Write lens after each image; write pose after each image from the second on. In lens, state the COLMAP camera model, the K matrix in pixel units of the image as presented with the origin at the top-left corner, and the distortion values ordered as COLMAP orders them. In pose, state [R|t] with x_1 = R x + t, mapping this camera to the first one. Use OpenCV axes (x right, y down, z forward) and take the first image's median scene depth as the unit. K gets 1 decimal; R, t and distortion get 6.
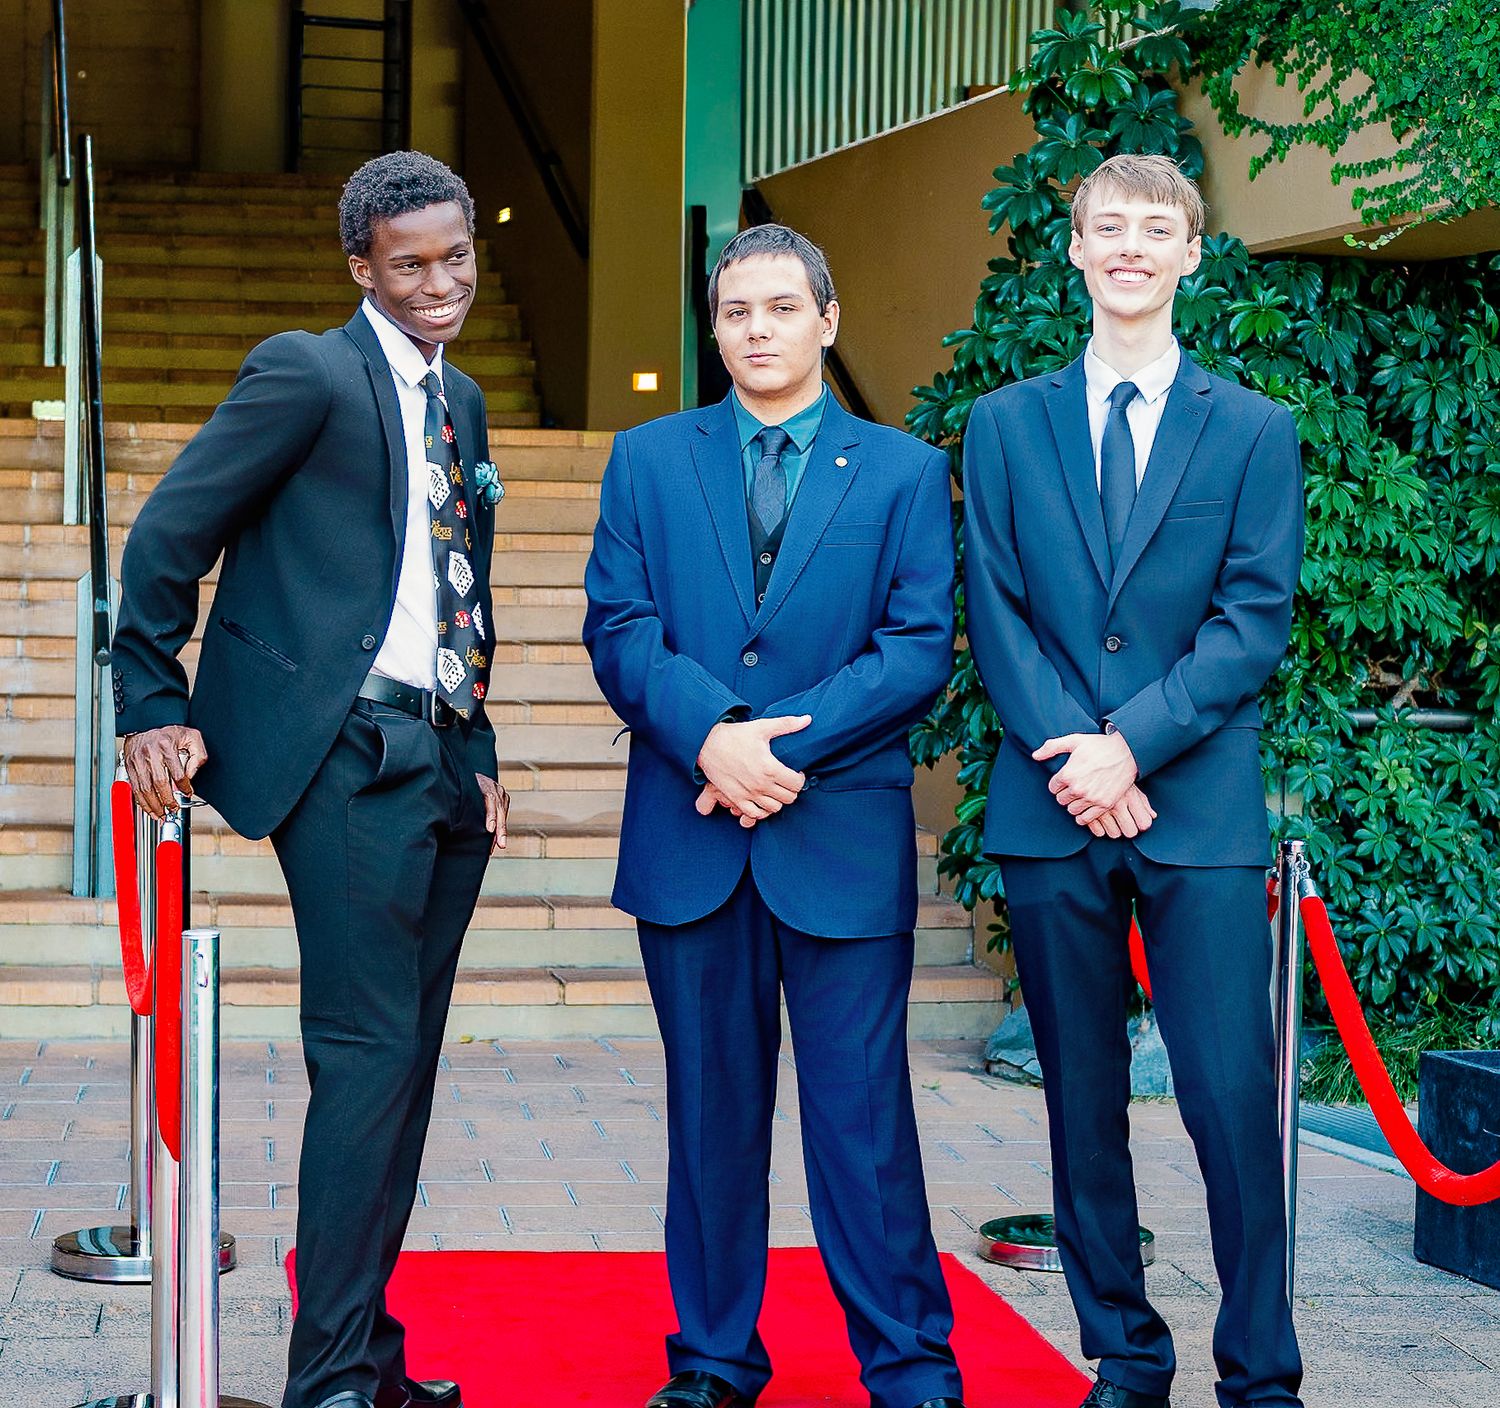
lens RADIAL K [[3596.6, 0, 662.4], [0, 3596.6, 764.7], [0, 0, 1]] dist [0.151272, -0.506574]
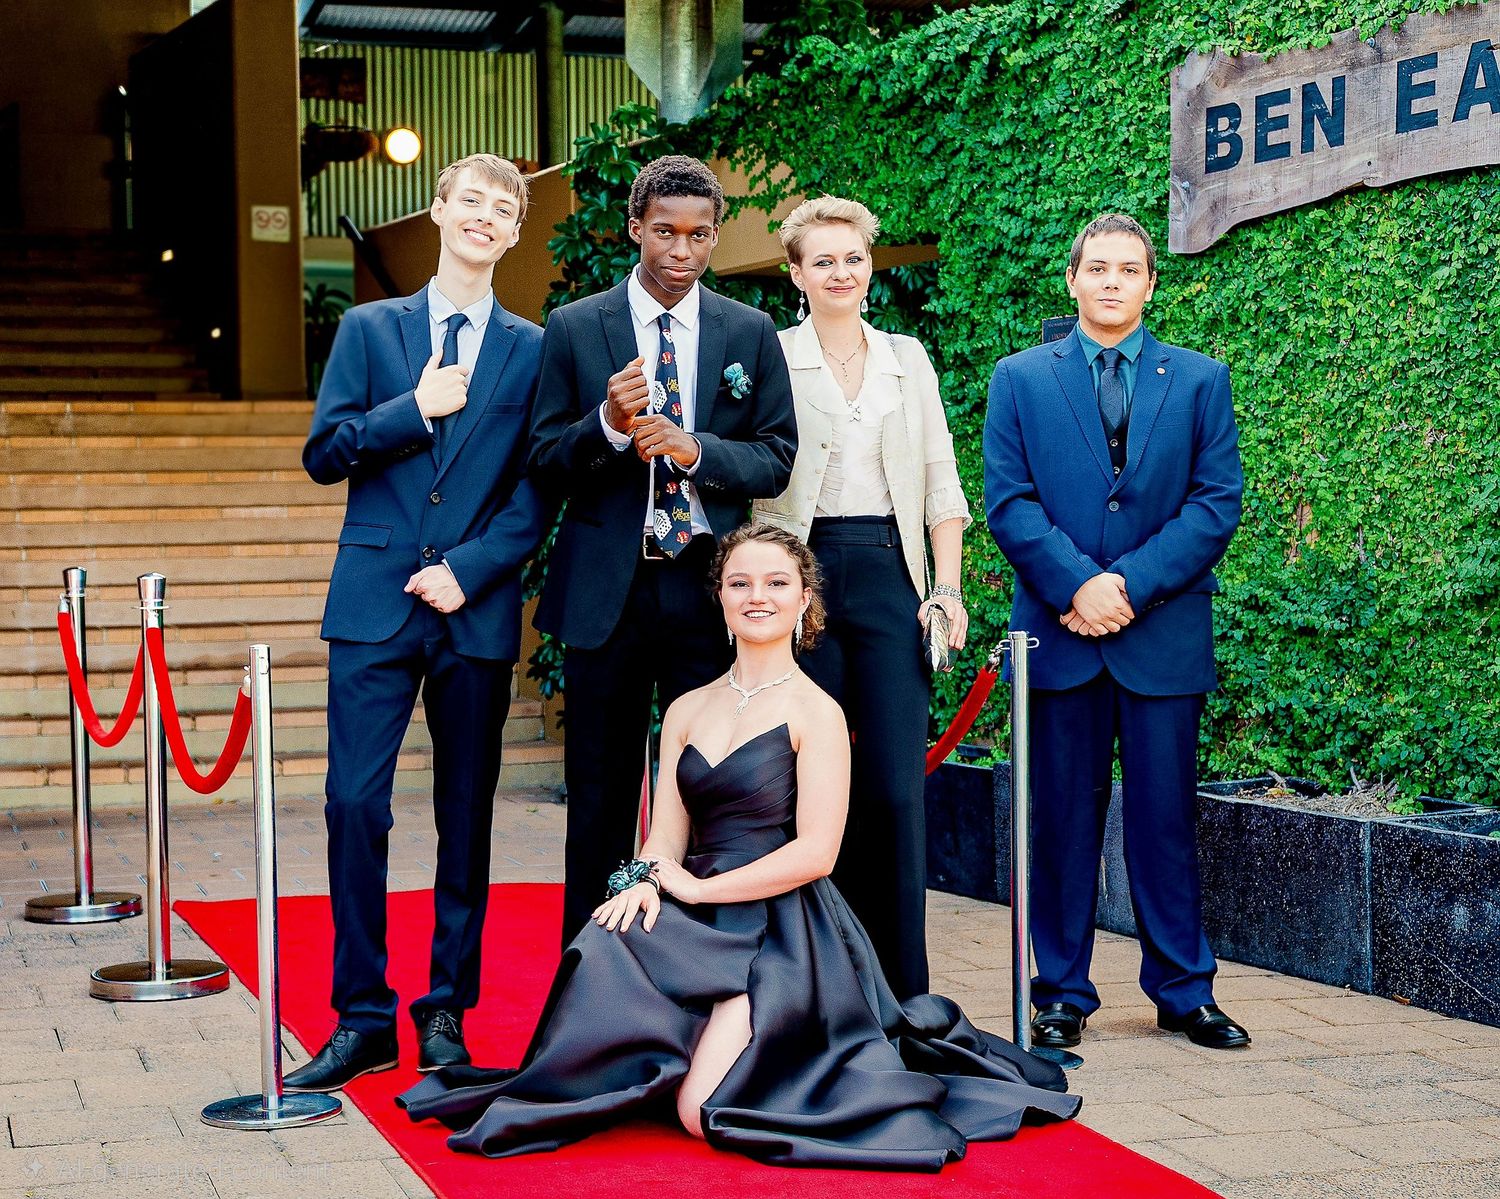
lens RADIAL K [[2664.8, 0, 586.7], [0, 2664.8, 675.6], [0, 0, 1]] dist [0.028747, 0.050991]
pose [[0.990570, -0.033247, 0.132912, -0.058741], [0.032443, 0.999440, 0.008210, 0.024147], [-0.133111, -0.003821, 0.991094, -0.165588]]
